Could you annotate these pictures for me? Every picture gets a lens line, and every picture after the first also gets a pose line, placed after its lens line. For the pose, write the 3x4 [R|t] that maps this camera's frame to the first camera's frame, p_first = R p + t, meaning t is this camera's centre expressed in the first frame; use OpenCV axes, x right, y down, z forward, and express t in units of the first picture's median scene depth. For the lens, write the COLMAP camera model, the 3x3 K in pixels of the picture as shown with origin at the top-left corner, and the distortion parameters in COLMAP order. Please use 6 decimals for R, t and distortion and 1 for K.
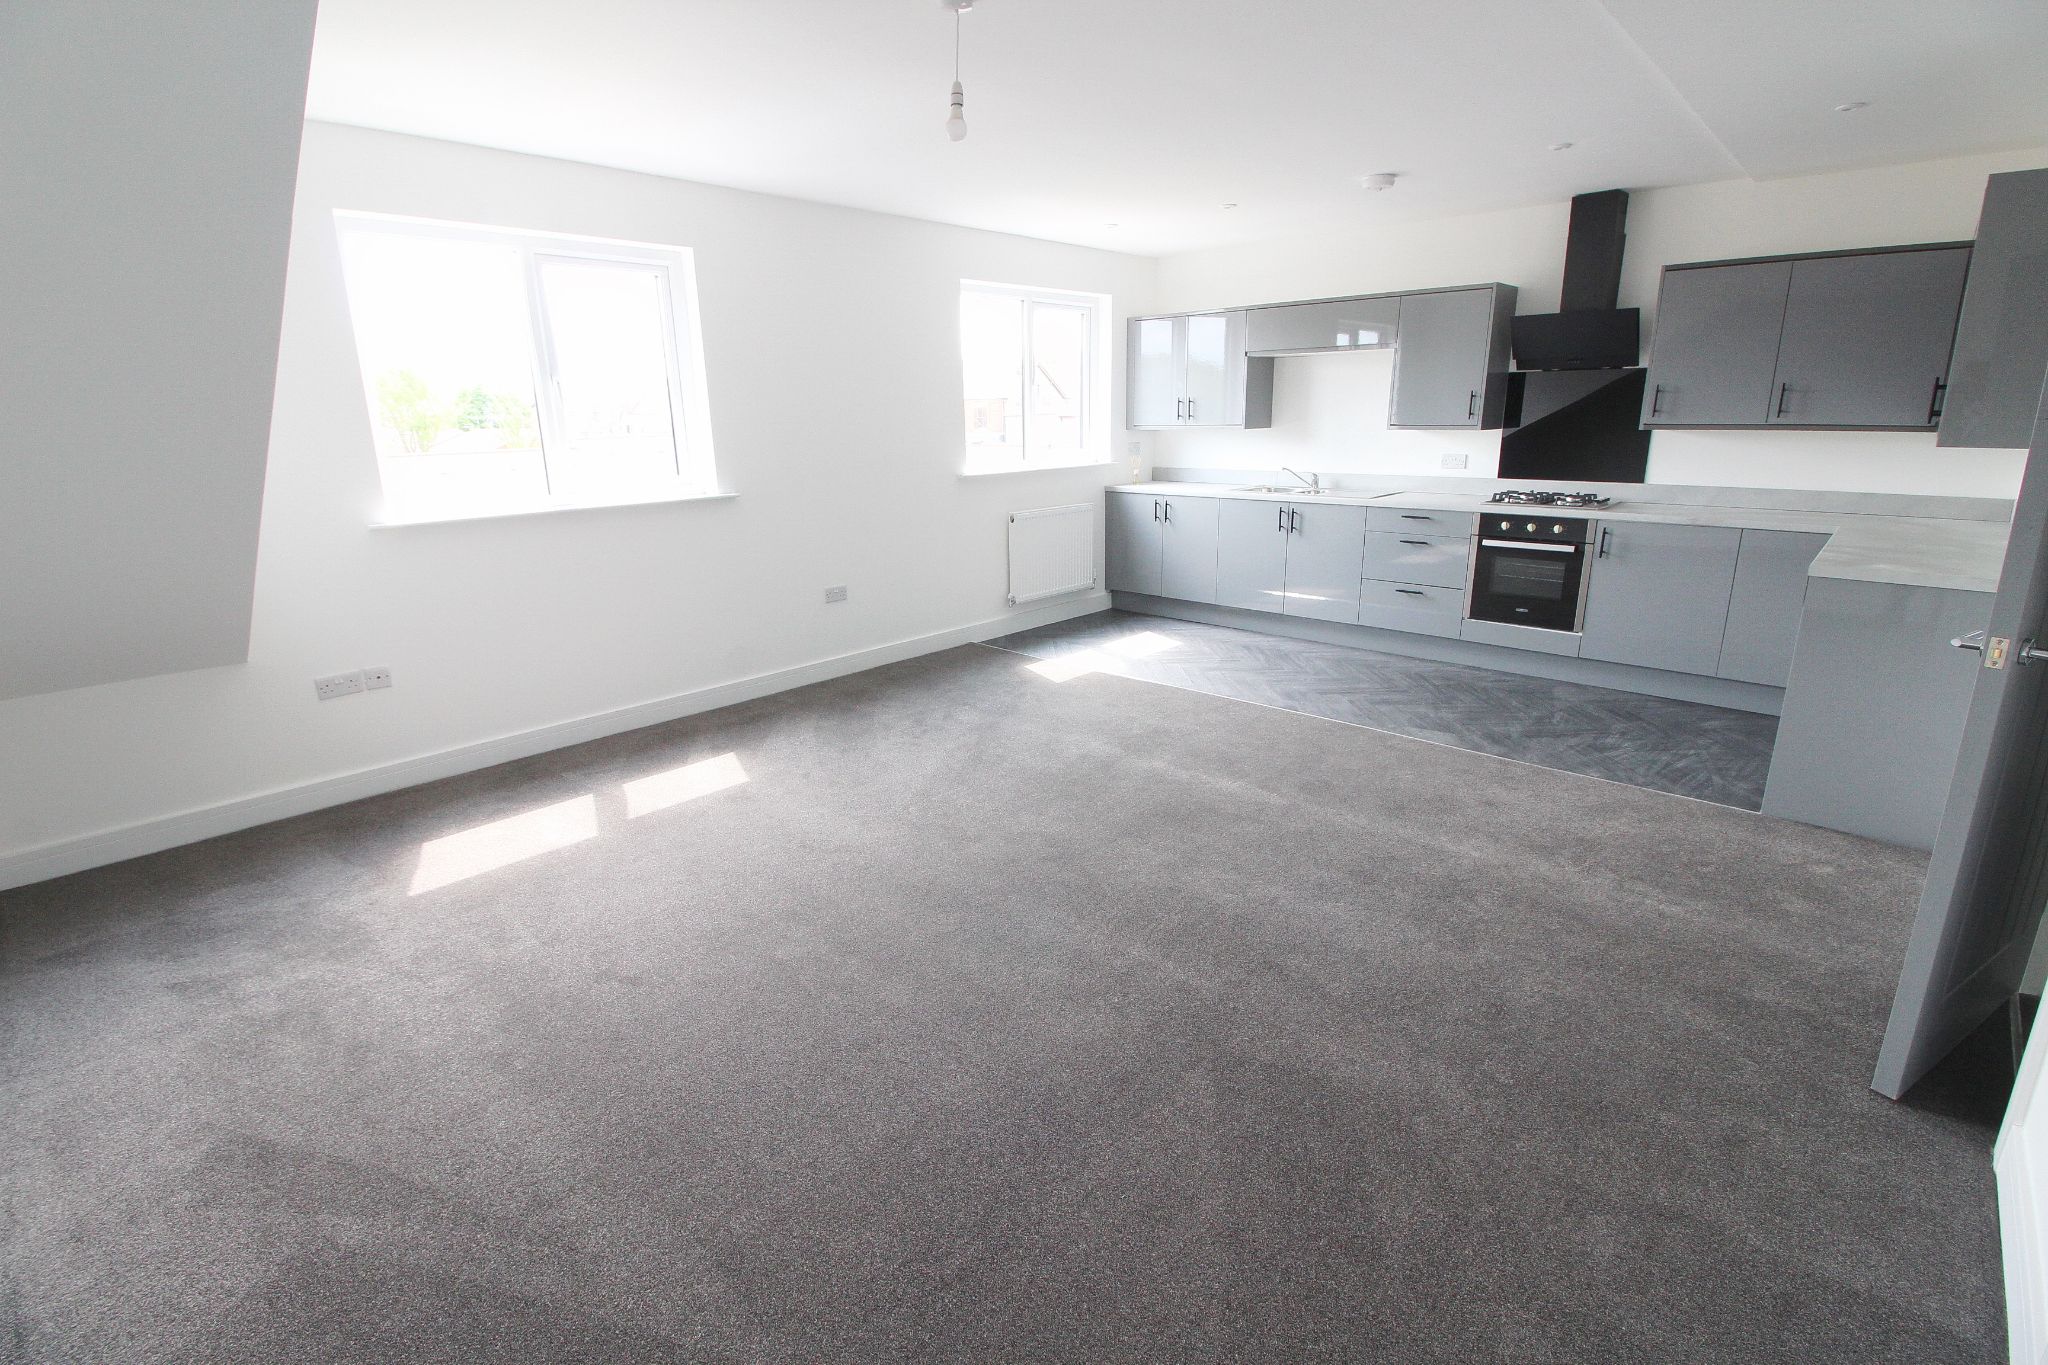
lens RADIAL K [[939.0, 0, 1015.7], [0, 939.0, 675.9], [0, 0, 1]] dist [-0.009865, -0.007445]
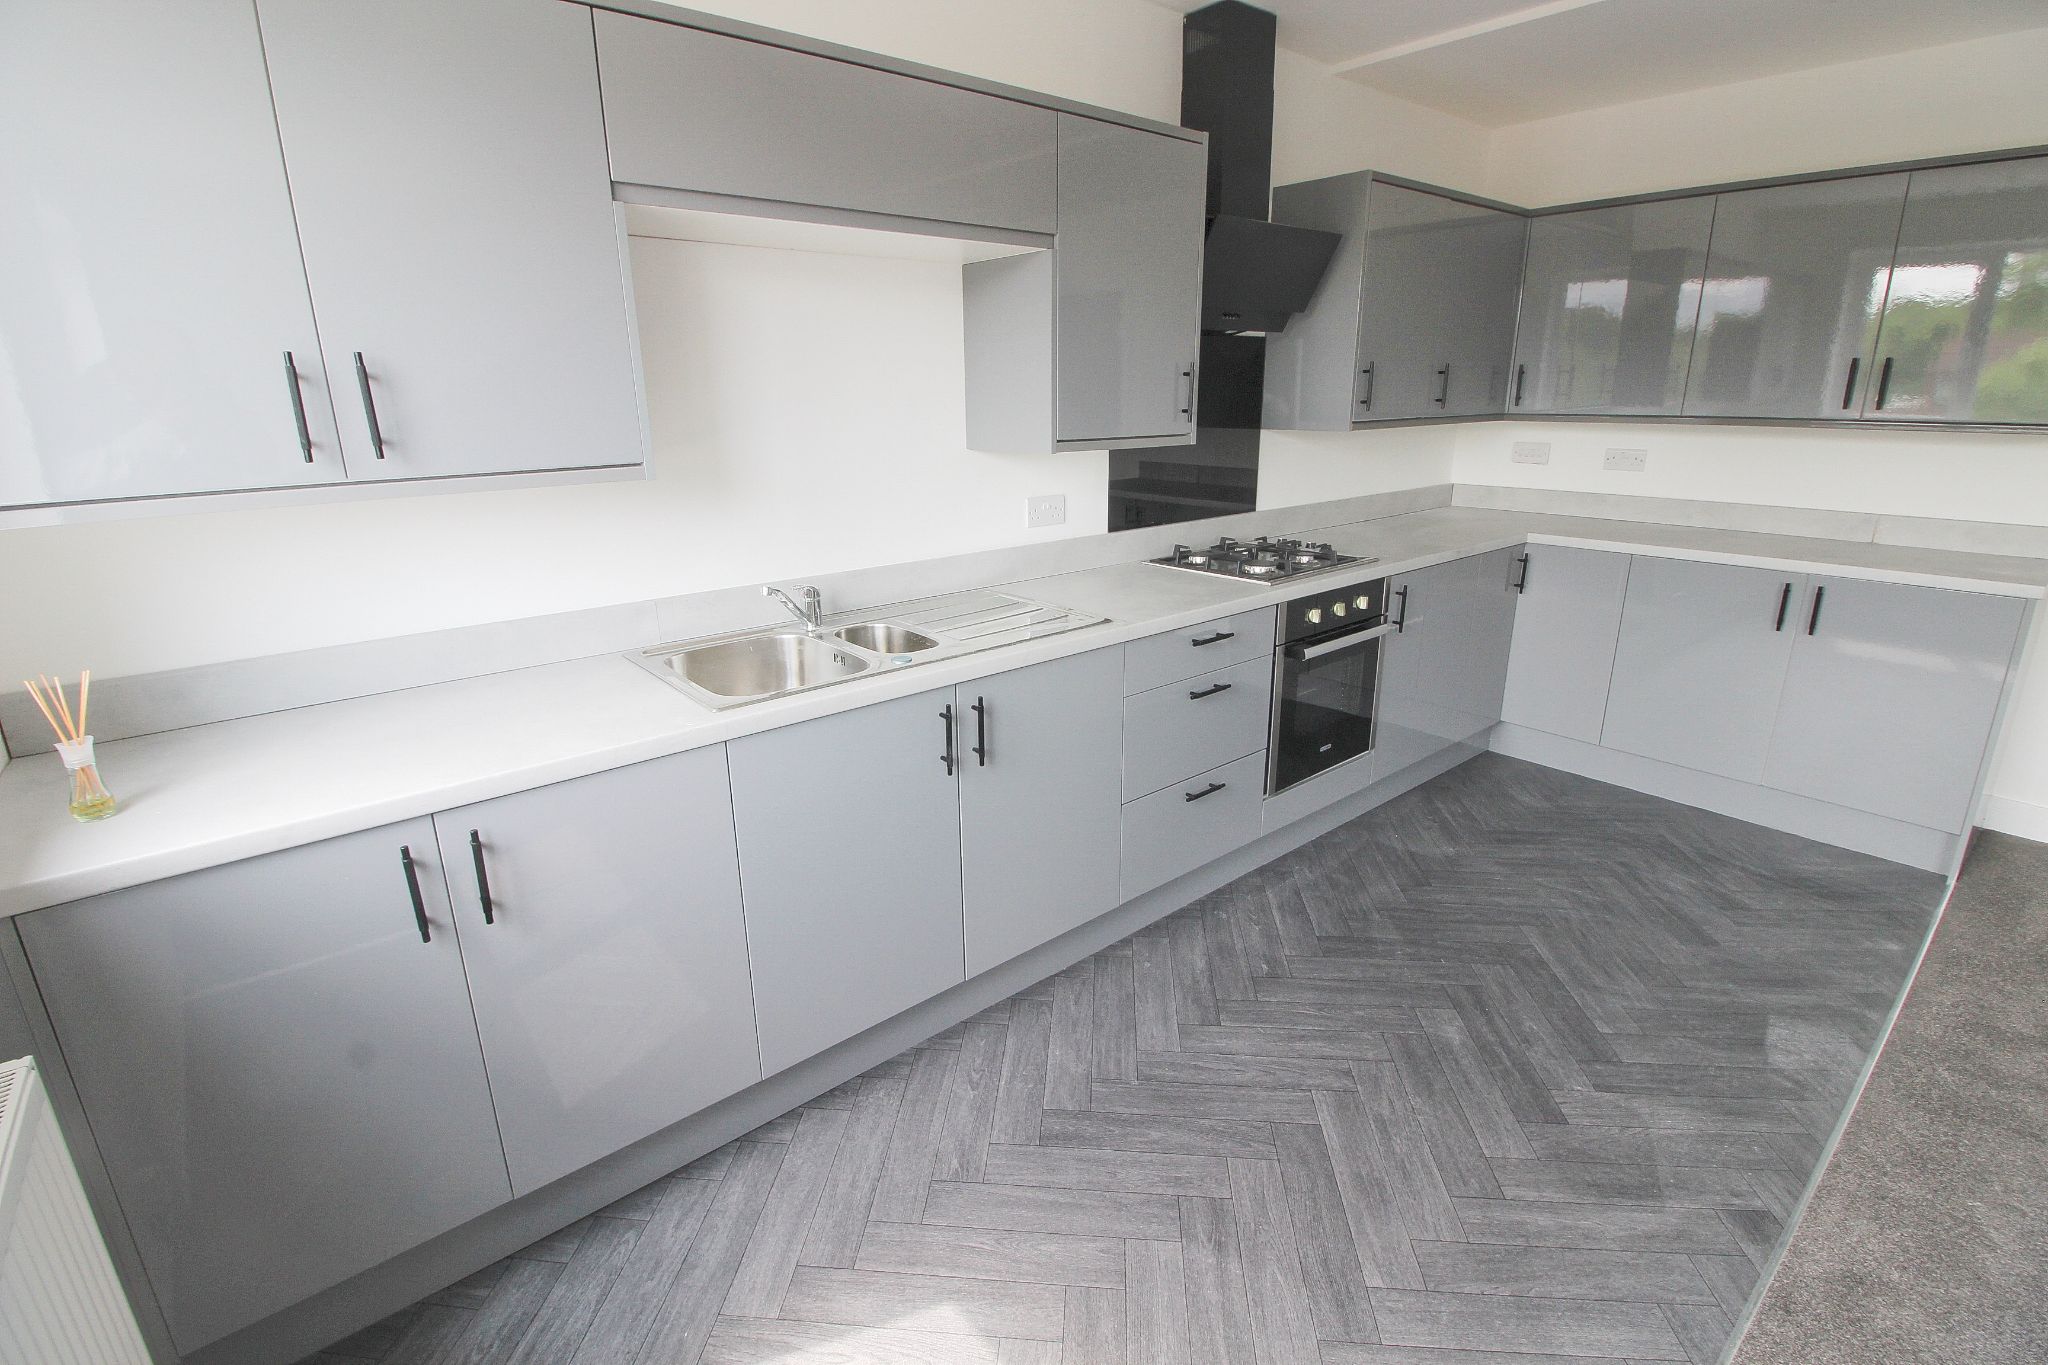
lens RADIAL K [[939.0, 0, 1019.9], [0, 939.0, 678.5], [0, 0, 1]] dist [-0.009865, -0.007445]
pose [[0.123998, -0.276204, 0.953067, -0.024079], [0.282693, 0.930510, 0.232887, -0.309944], [-0.951162, 0.240547, 0.193462, 1.096758]]
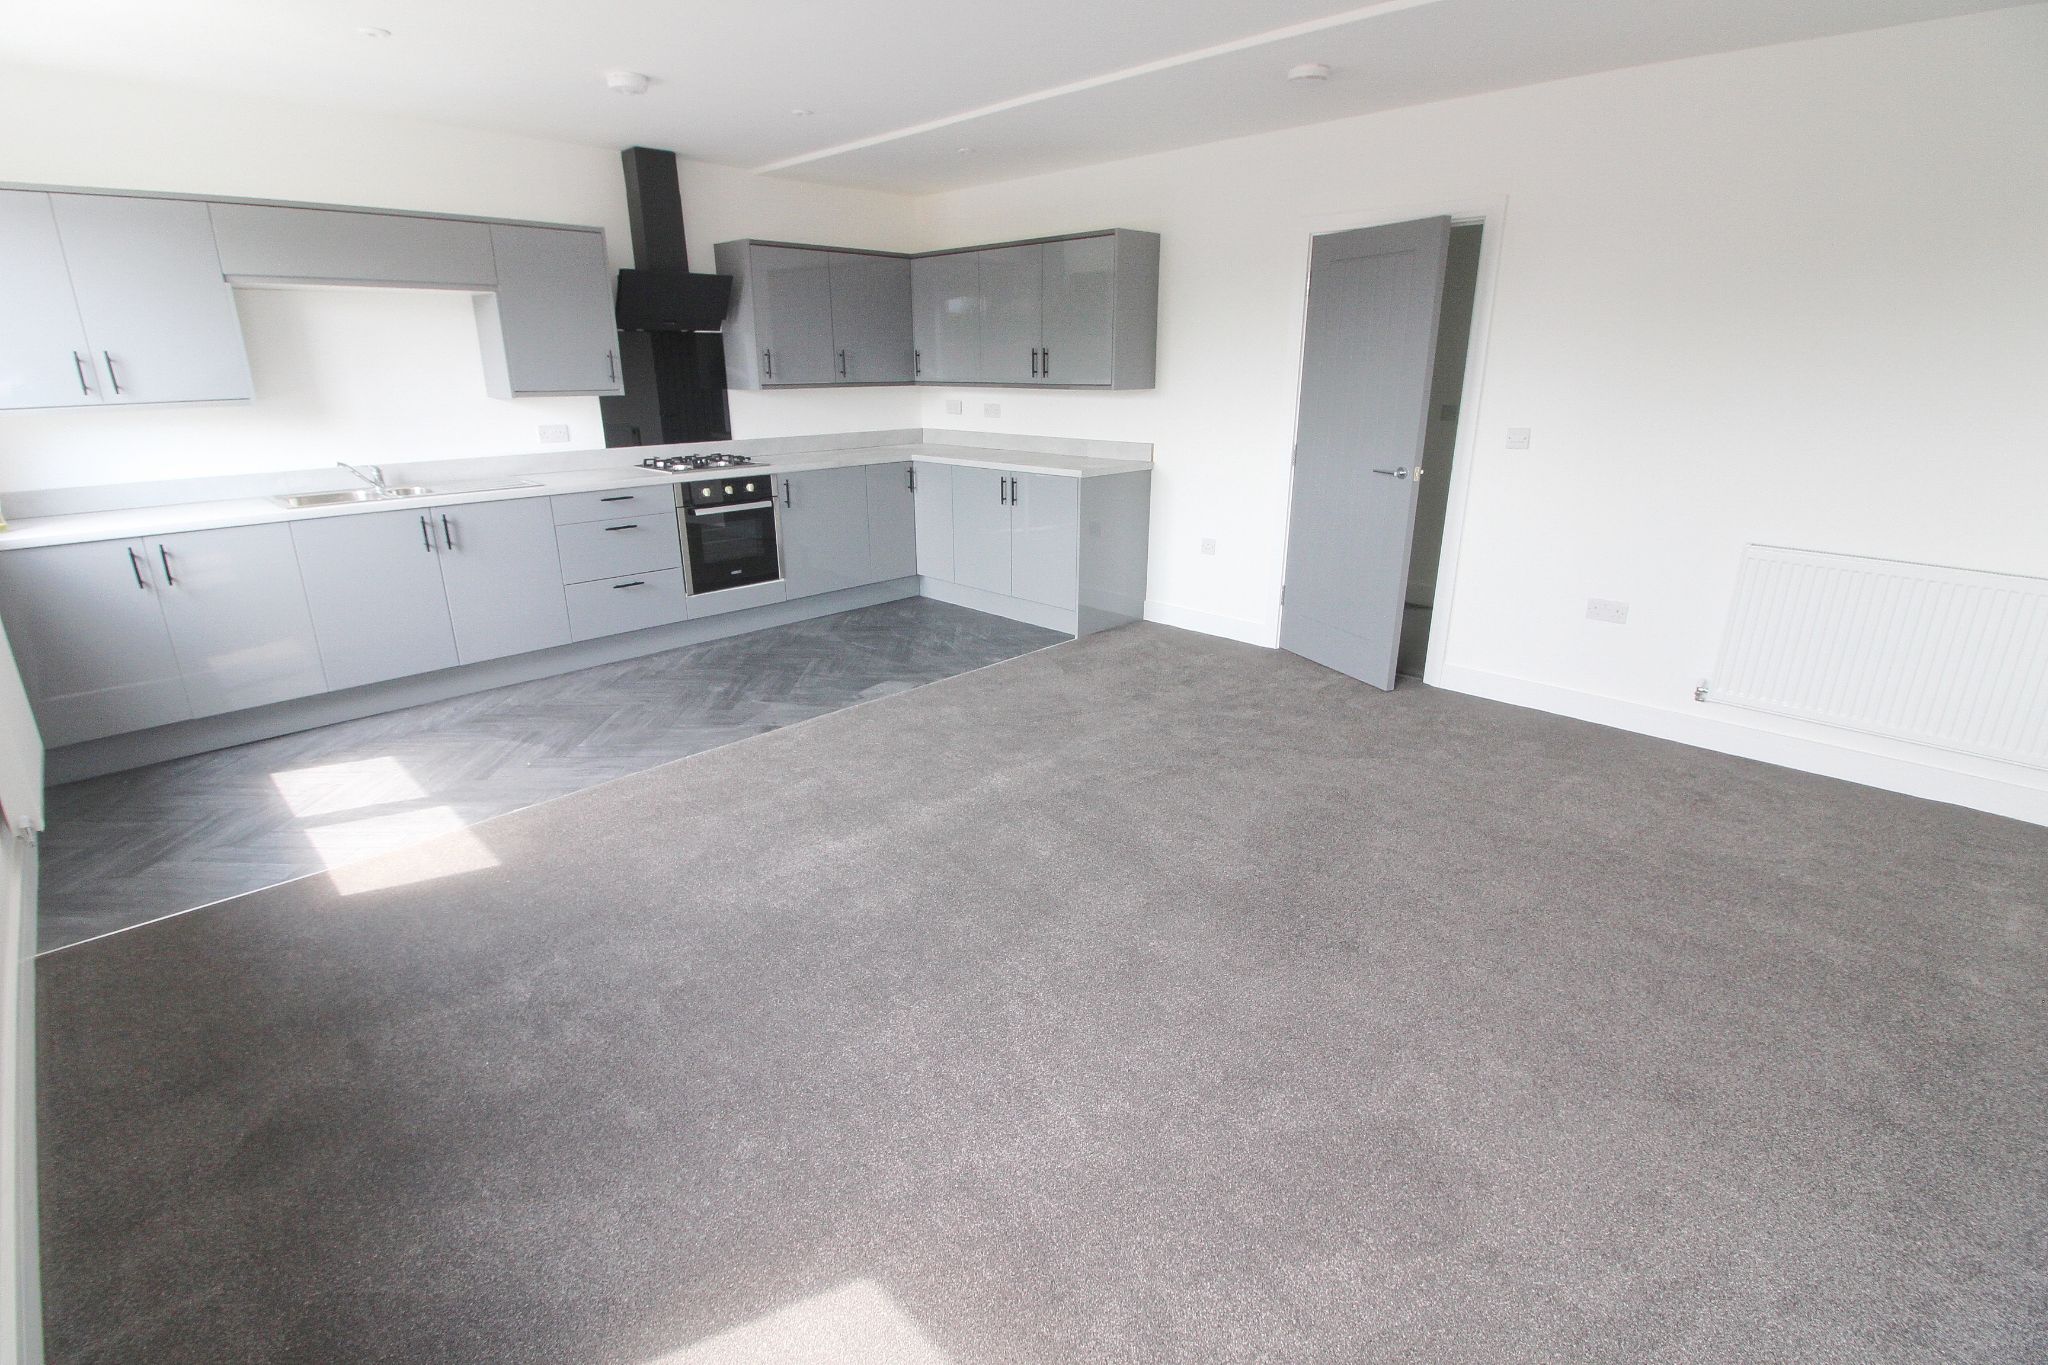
lens RADIAL K [[939.0, 0, 1025.5], [0, 939.0, 675.7], [0, 0, 1]] dist [-0.009865, -0.007445]
pose [[0.019893, -0.301218, 0.953348, -0.468299], [0.274985, 0.918410, 0.284441, -0.176035], [-0.961243, 0.256498, 0.101100, 0.649235]]
